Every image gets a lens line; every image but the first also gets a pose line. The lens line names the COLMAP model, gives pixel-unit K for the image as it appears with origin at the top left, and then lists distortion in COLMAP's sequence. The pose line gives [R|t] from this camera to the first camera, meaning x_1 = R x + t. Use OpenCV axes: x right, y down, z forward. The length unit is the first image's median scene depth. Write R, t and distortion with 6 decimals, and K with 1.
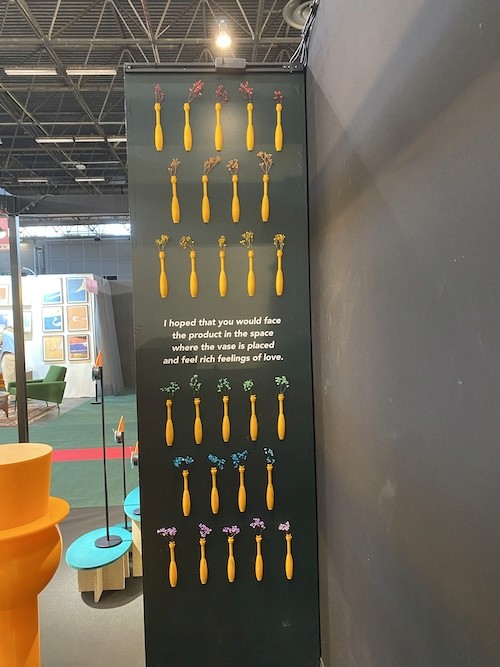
lens RADIAL K [[505.7, 0, 251.6], [0, 505.7, 333.0], [0, 0, 1]] dist [-0.003117, -0.000693]
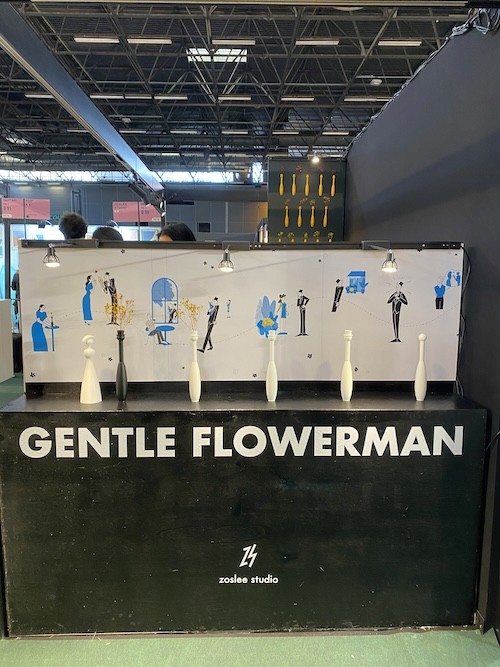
lens RADIAL K [[505.7, 0, 247.0], [0, 505.7, 332.0], [0, 0, 1]] dist [-0.003117, -0.000693]
pose [[0.998237, 0.044079, -0.039740, -0.021605], [-0.039883, 0.994105, 0.100816, 0.003613], [0.043949, -0.099054, 0.994111, -0.135305]]
